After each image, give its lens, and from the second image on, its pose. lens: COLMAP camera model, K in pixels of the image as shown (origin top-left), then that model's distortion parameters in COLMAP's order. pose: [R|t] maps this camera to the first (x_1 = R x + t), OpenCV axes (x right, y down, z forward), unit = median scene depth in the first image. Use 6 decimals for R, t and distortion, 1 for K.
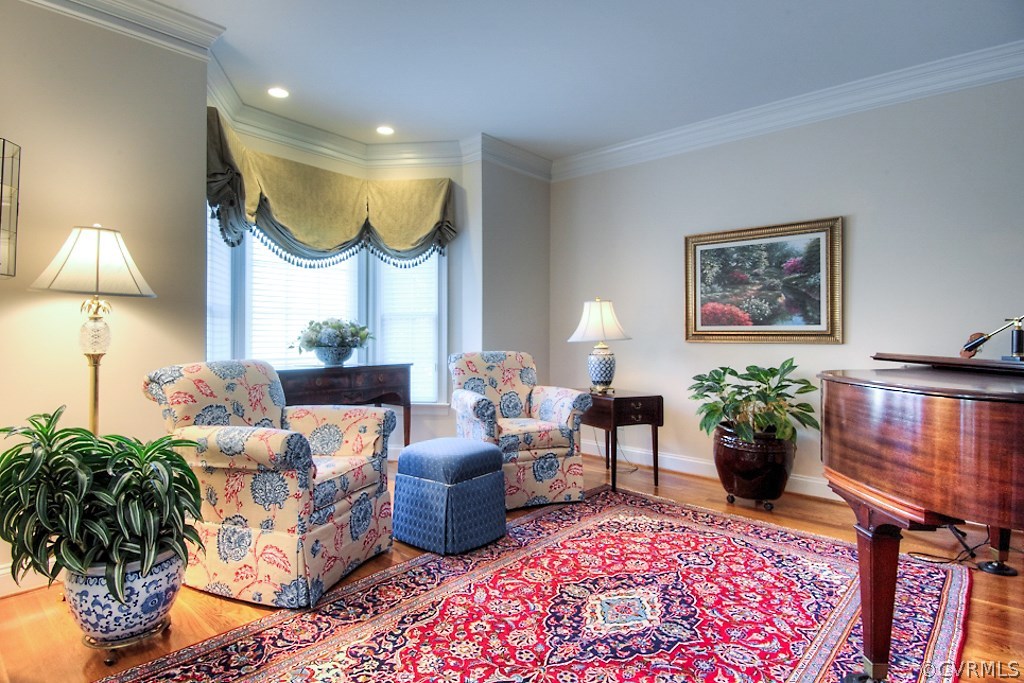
lens RADIAL K [[542.3, 0, 482.4], [0, 542.3, 329.7], [0, 0, 1]] dist [0.027461, -0.000210]
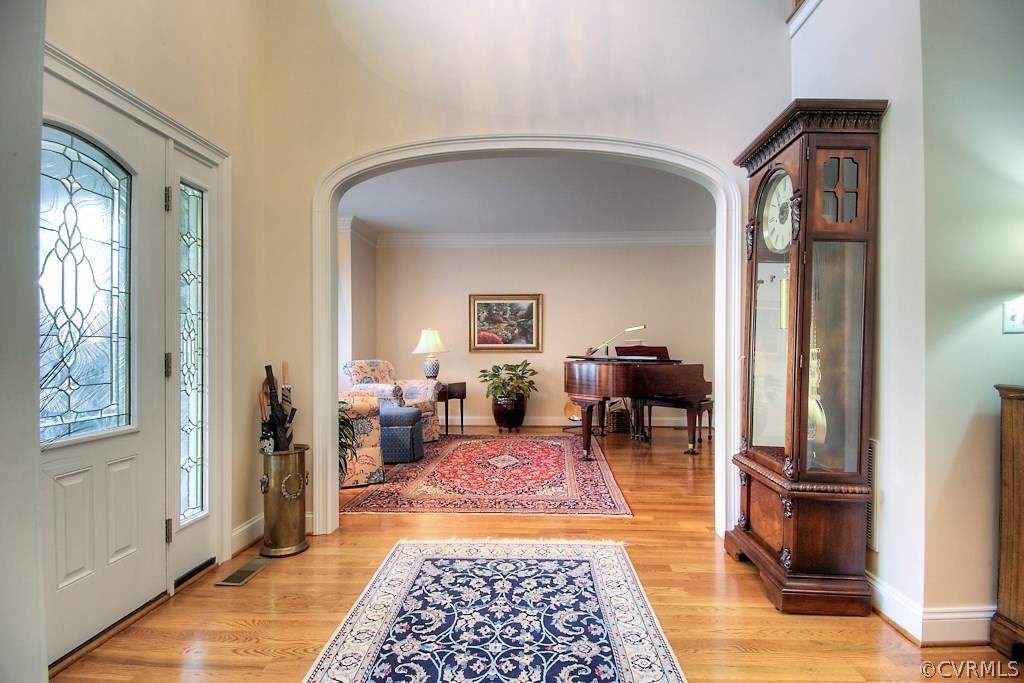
lens RADIAL K [[512.5, 0, 528.4], [0, 512.5, 354.7], [0, 0, 1]] dist [-0.011186, -0.008014]
pose [[0.754610, -0.009956, 0.656099, -0.652518], [-0.001389, 0.999858, 0.016770, -0.001045], [-0.656173, -0.013566, 0.754489, -0.449038]]
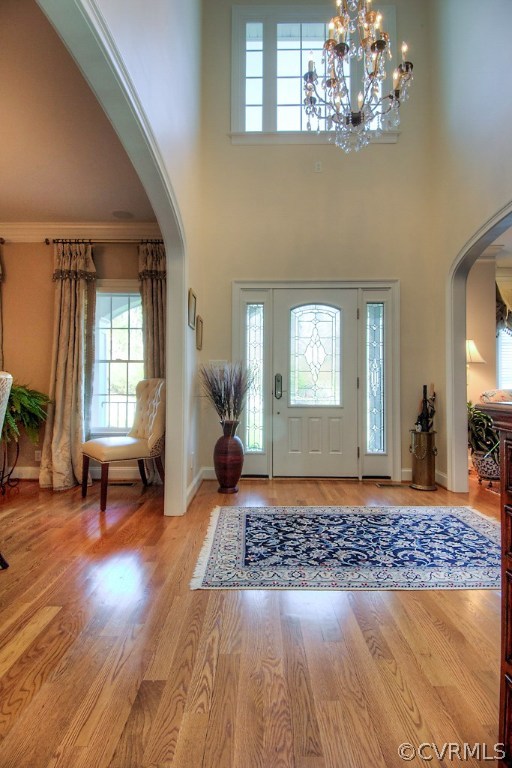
lens RADIAL K [[392.1, 0, 248.7], [0, 392.1, 377.5], [0, 0, 1]] dist [0.003626, -0.000879]
pose [[0.668822, 0.000245, -0.743423, 0.010872], [-0.000308, 1.000000, 0.000053, 0.007087], [0.743423, 0.000194, 0.668822, -0.681763]]
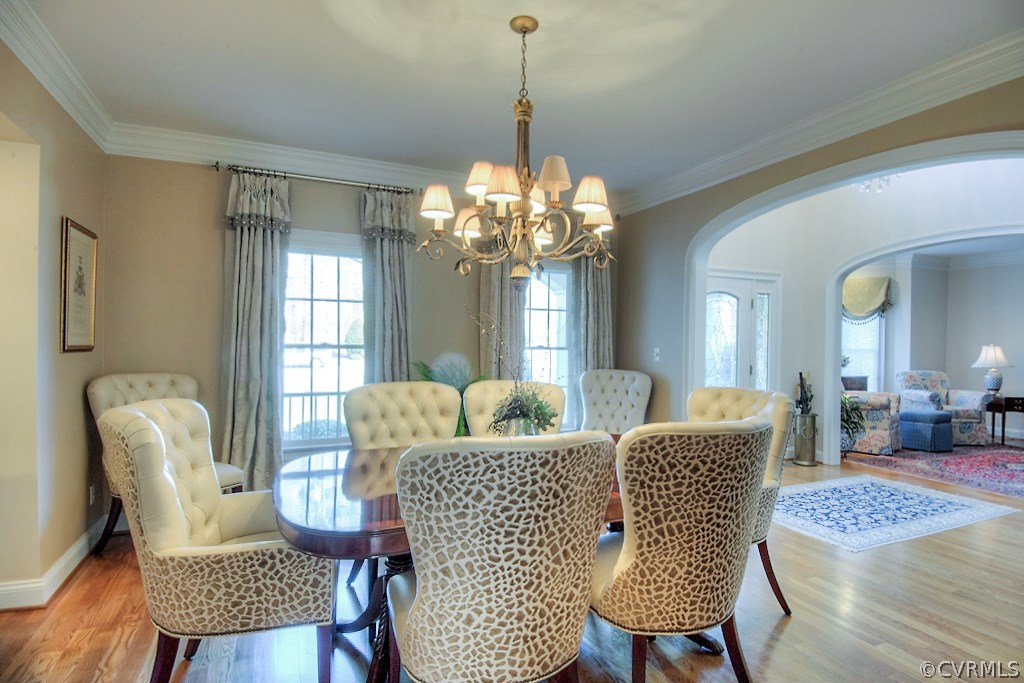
lens RADIAL K [[543.8, 0, 520.1], [0, 543.8, 348.5], [0, 0, 1]] dist [-0.006349, -0.002247]
pose [[0.920831, 0.016268, -0.389622, -0.587520], [-0.011894, 0.999836, 0.013636, -0.052495], [0.389780, -0.007922, 0.920874, -1.413261]]
